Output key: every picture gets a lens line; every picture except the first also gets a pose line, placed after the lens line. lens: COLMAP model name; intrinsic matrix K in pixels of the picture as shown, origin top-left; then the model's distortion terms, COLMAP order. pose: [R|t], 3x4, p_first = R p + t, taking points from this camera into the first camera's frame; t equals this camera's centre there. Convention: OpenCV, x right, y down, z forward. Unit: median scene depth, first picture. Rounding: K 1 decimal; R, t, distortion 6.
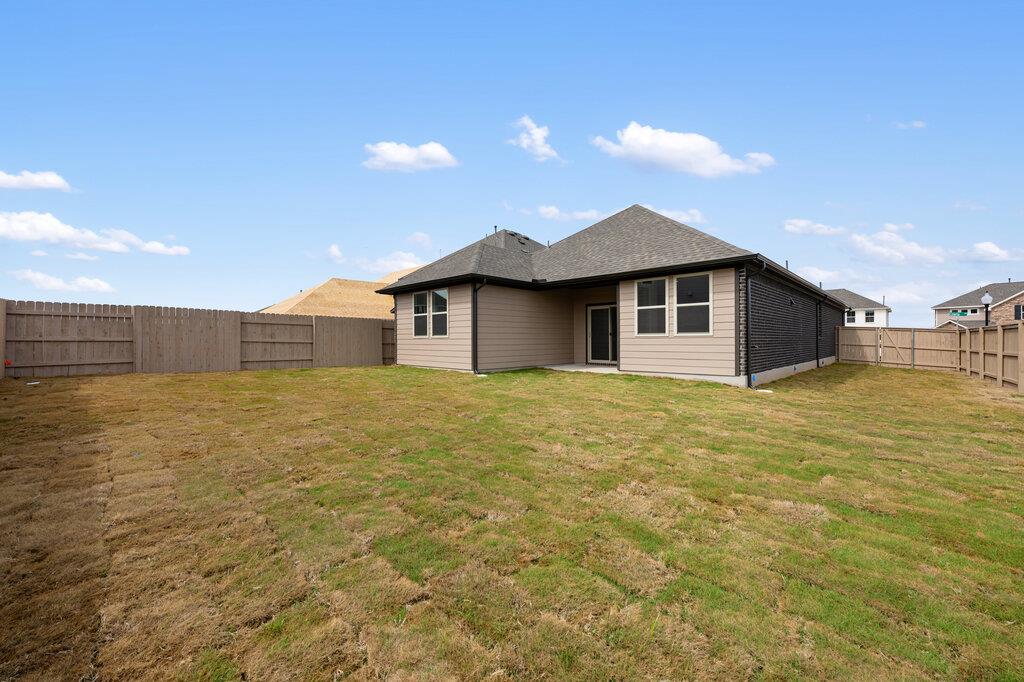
lens RADIAL K [[405.1, 0, 510.1], [0, 405.1, 340.9], [0, 0, 1]] dist [-0.002260, -0.000389]
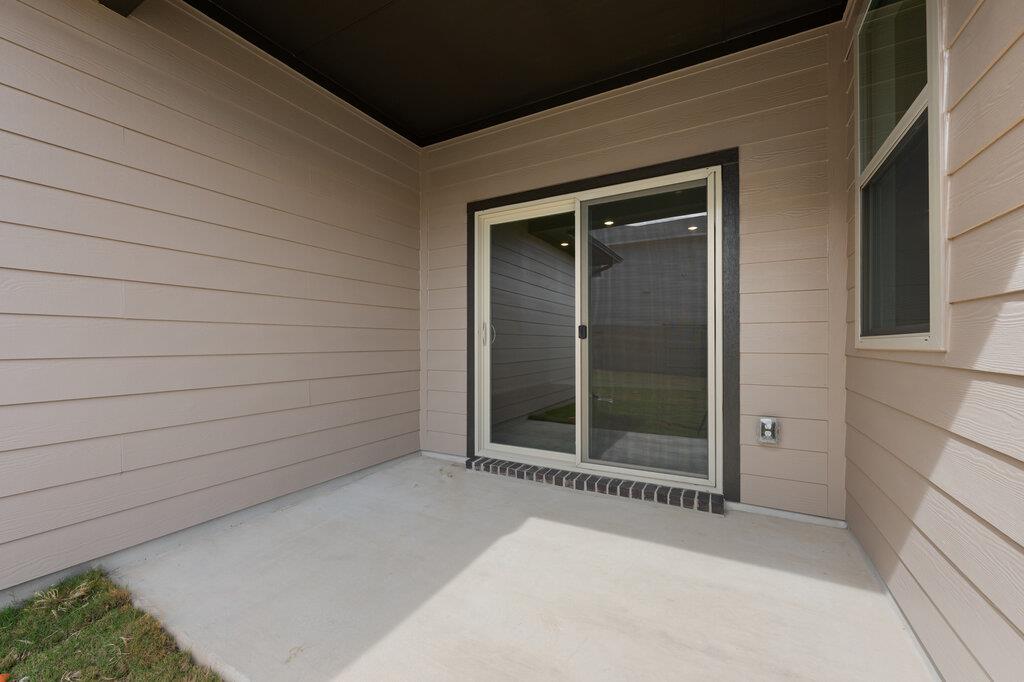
lens RADIAL K [[405.1, 0, 510.1], [0, 405.1, 340.9], [0, 0, 1]] dist [-0.002260, -0.000389]
pose [[0.961584, 0.004235, 0.274478, 0.148072], [-0.002609, 0.999977, -0.006290, -0.010261], [-0.274498, 0.005332, 0.961573, 0.776242]]
